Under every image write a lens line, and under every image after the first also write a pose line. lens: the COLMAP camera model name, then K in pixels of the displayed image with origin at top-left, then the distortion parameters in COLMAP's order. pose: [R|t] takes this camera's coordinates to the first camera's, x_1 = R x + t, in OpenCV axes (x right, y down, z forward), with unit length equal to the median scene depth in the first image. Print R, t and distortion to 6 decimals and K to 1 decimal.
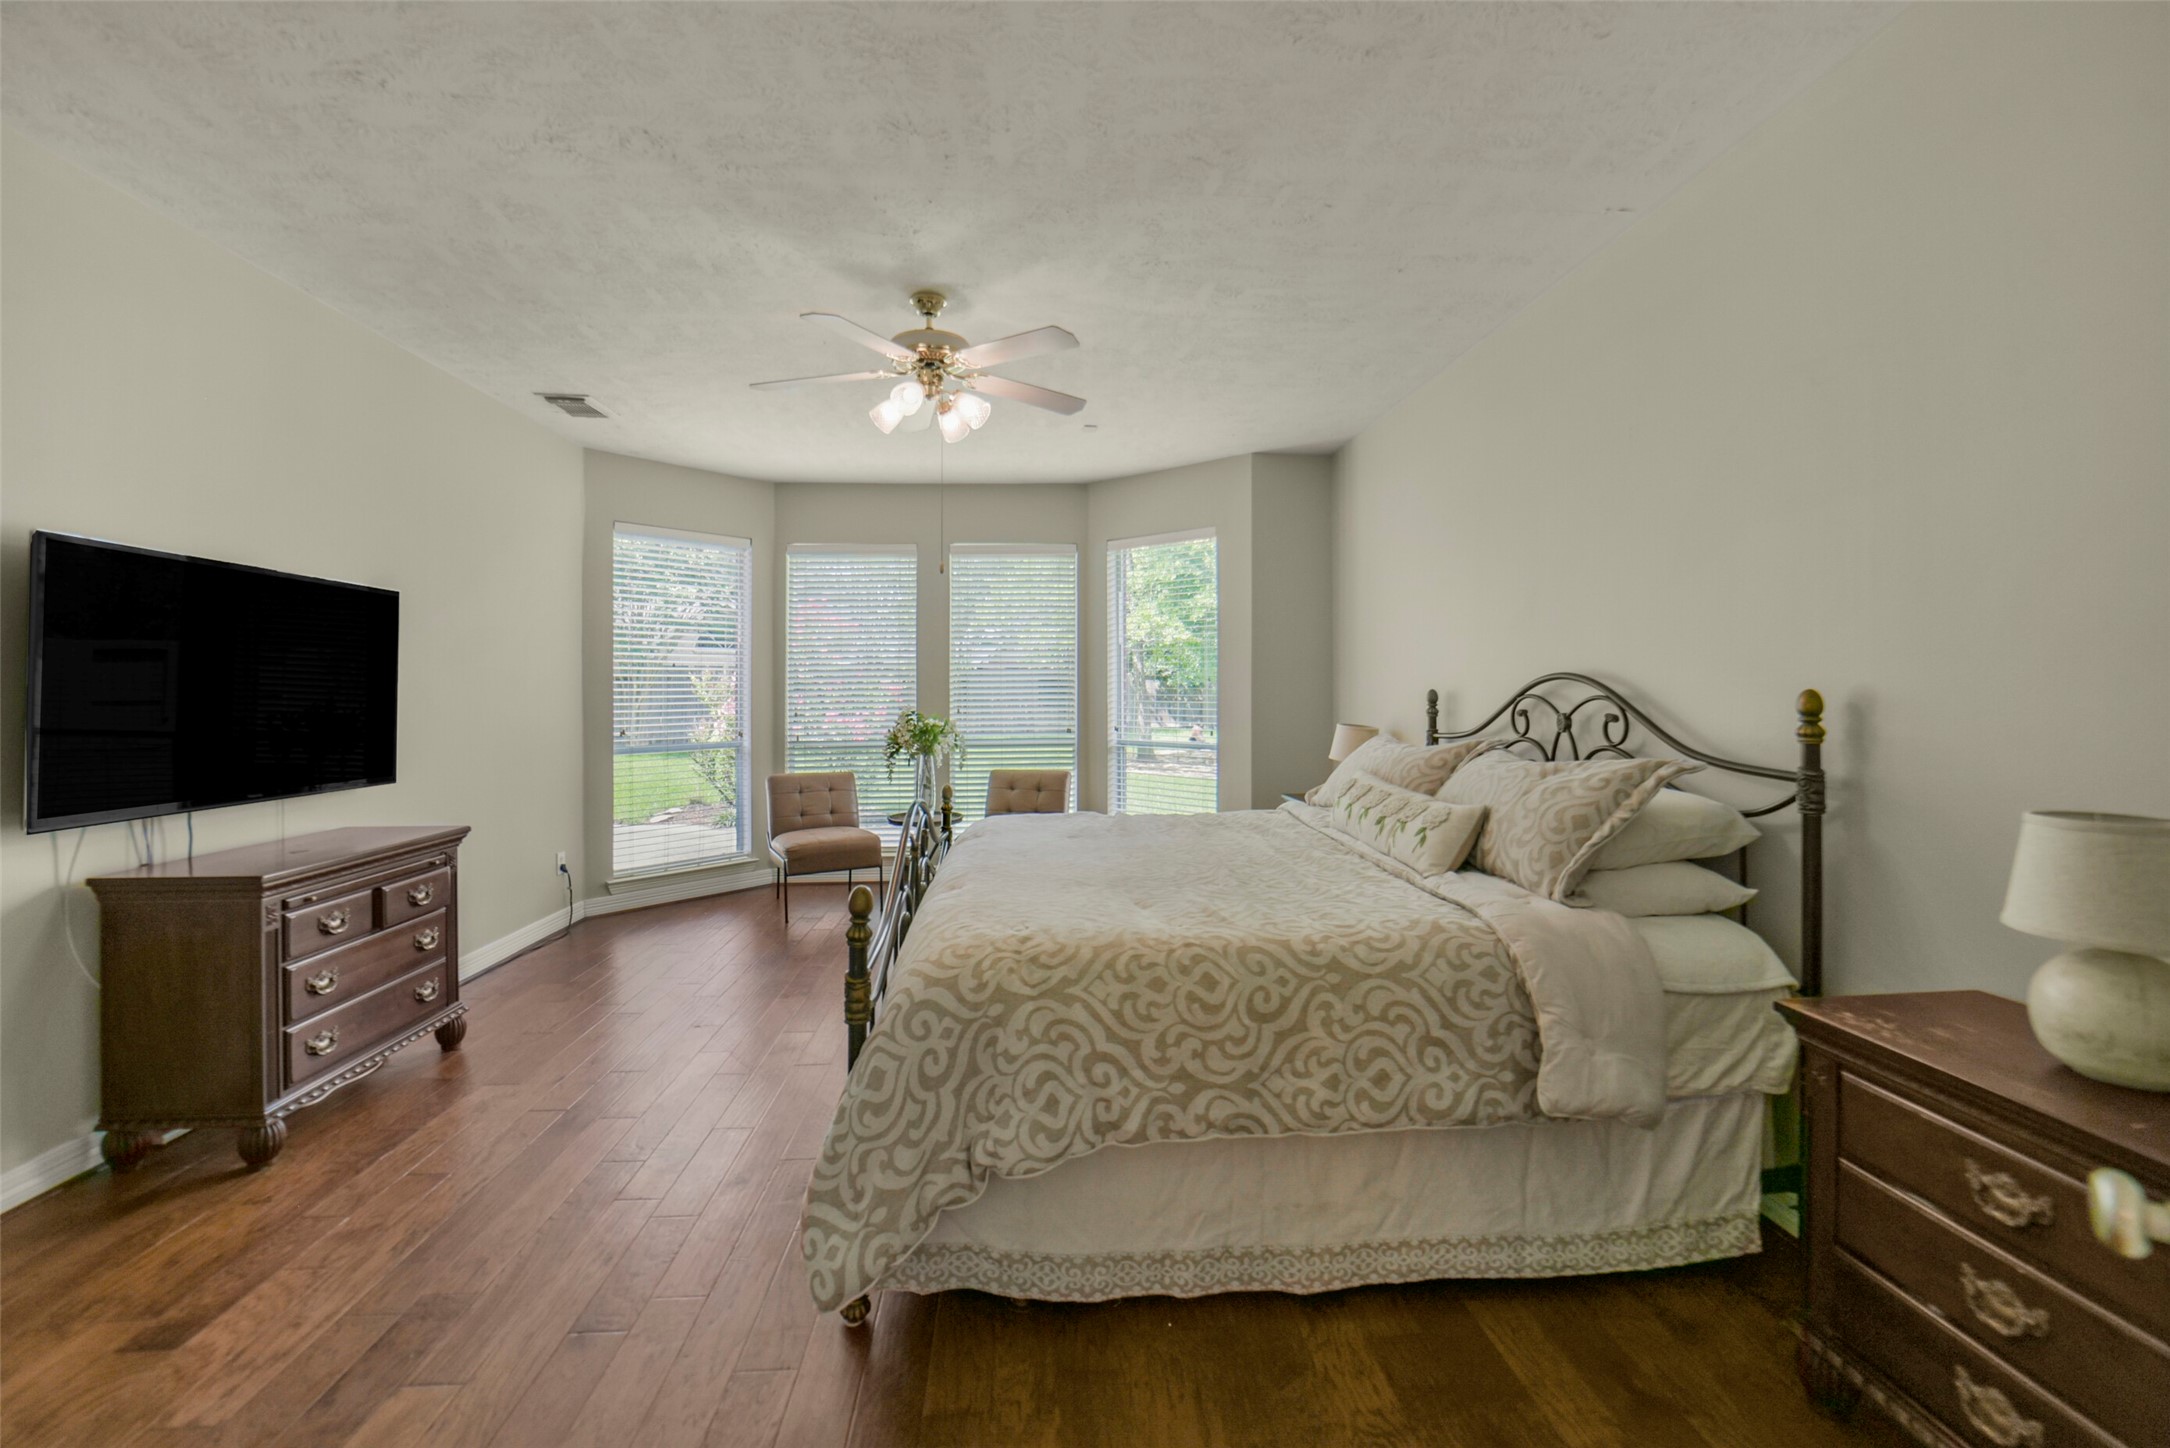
lens RADIAL K [[845.1, 0, 1096.6], [0, 845.1, 707.3], [0, 0, 1]] dist [-0.033301, 0.010655]
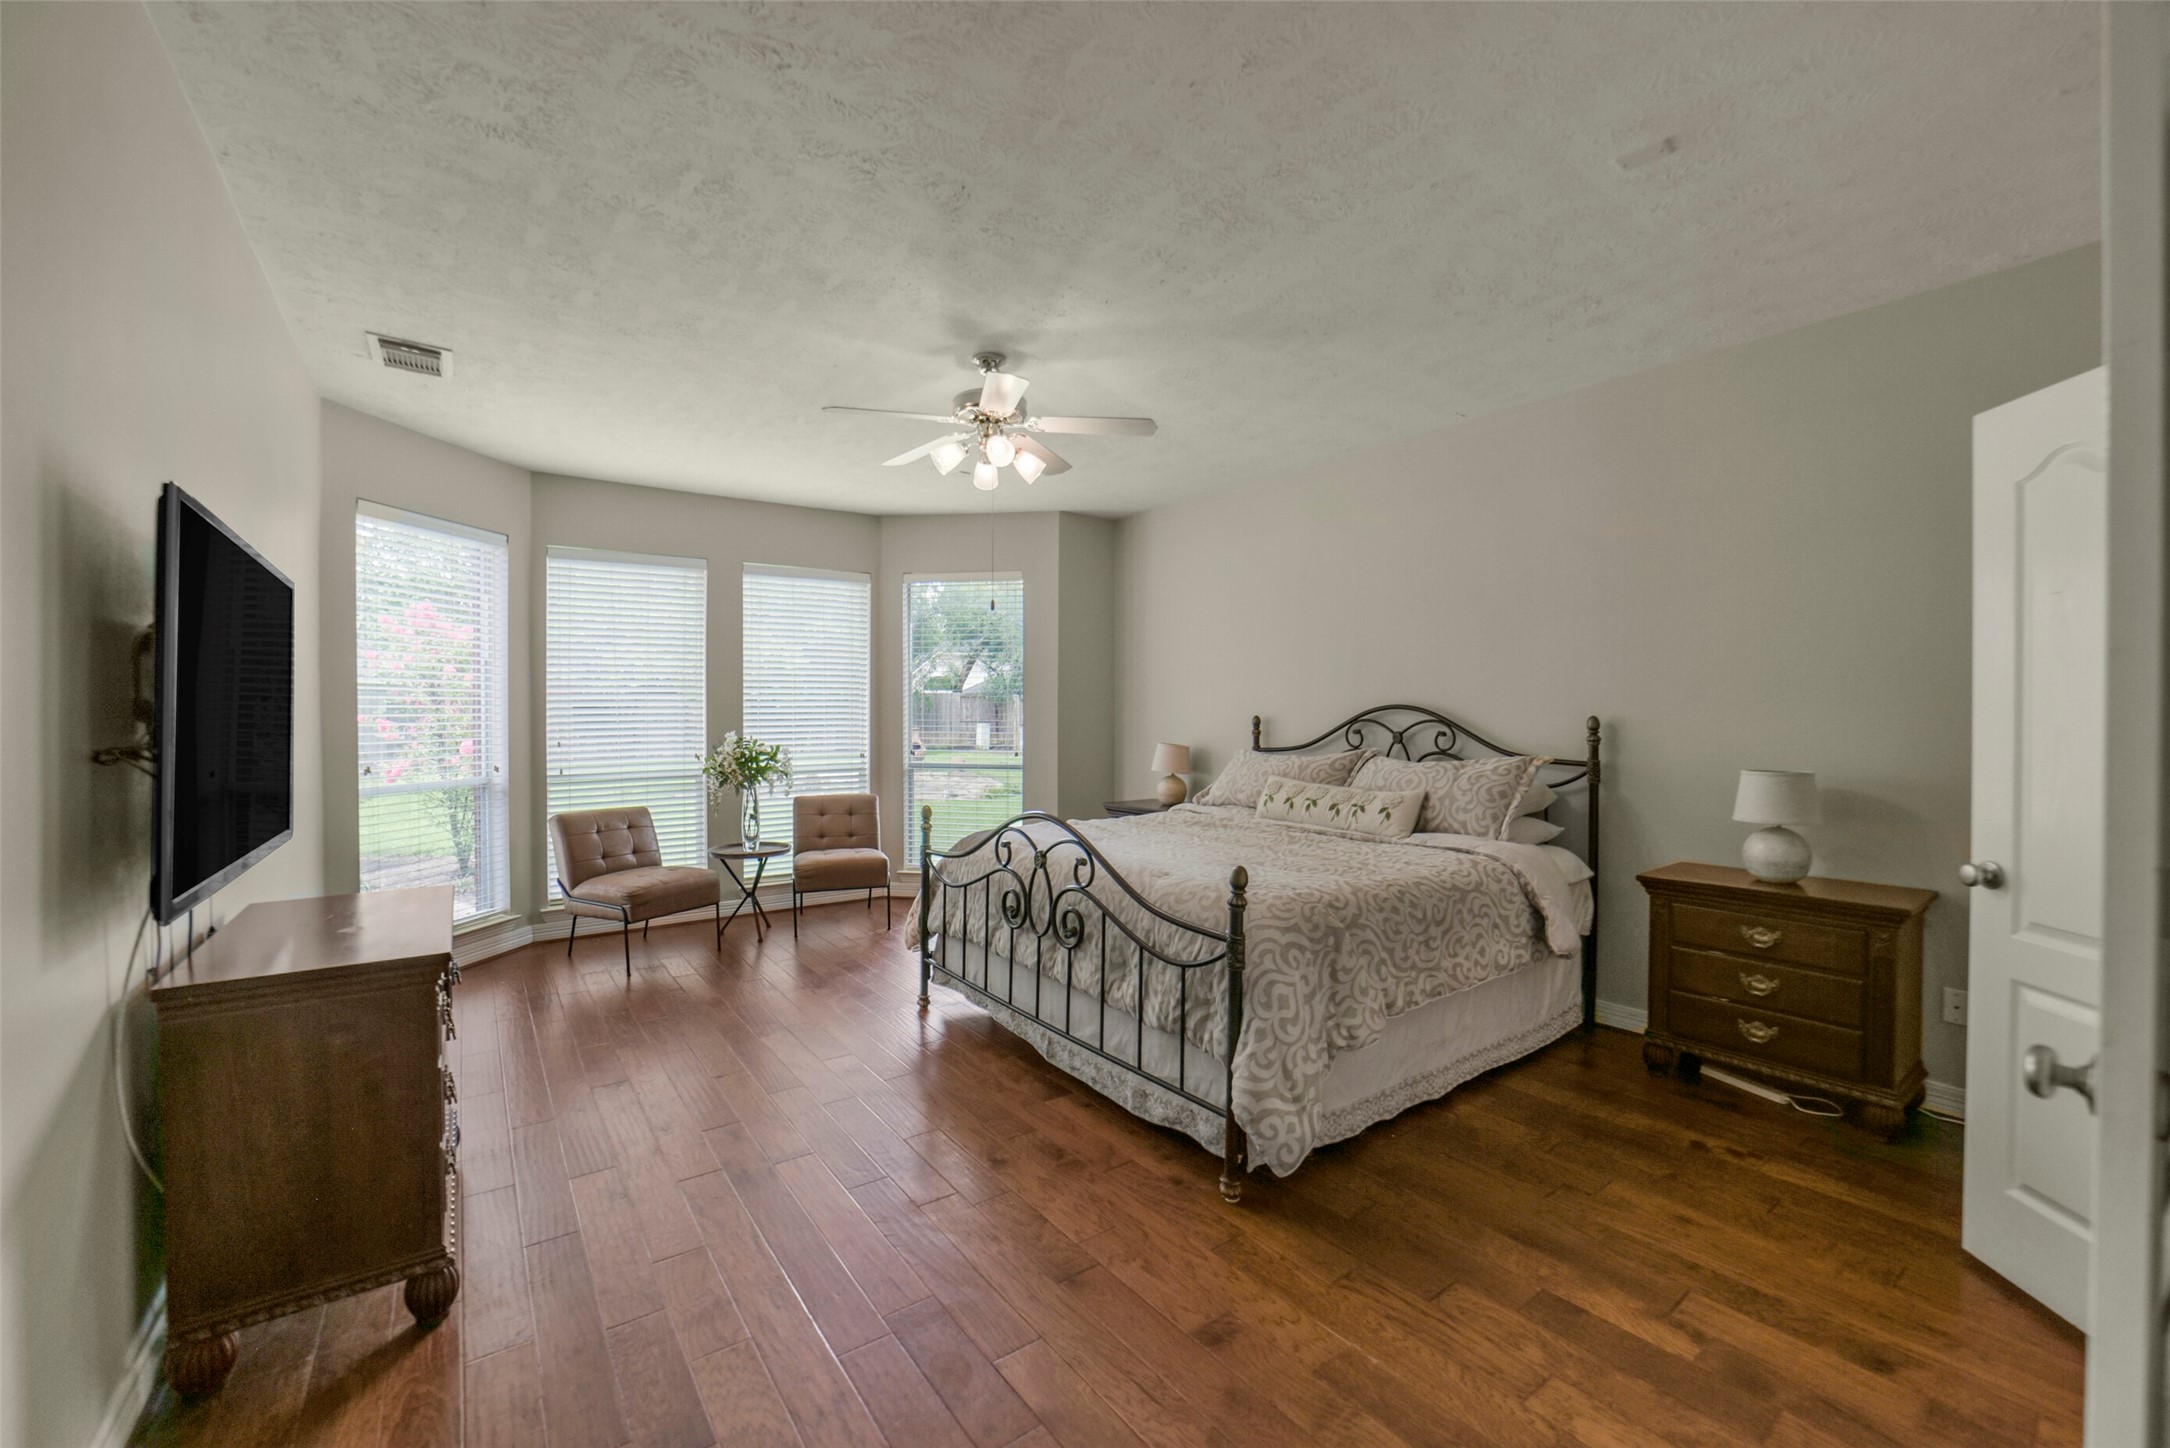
lens RADIAL K [[825.9, 0, 1076.3], [0, 825.9, 745.9], [0, 0, 1]] dist [-0.030824, 0.010131]
pose [[0.856817, -0.018095, 0.515303, -0.988218], [0.009985, 0.999779, 0.018504, -0.000301], [-0.515524, -0.010709, 0.856808, 0.026428]]
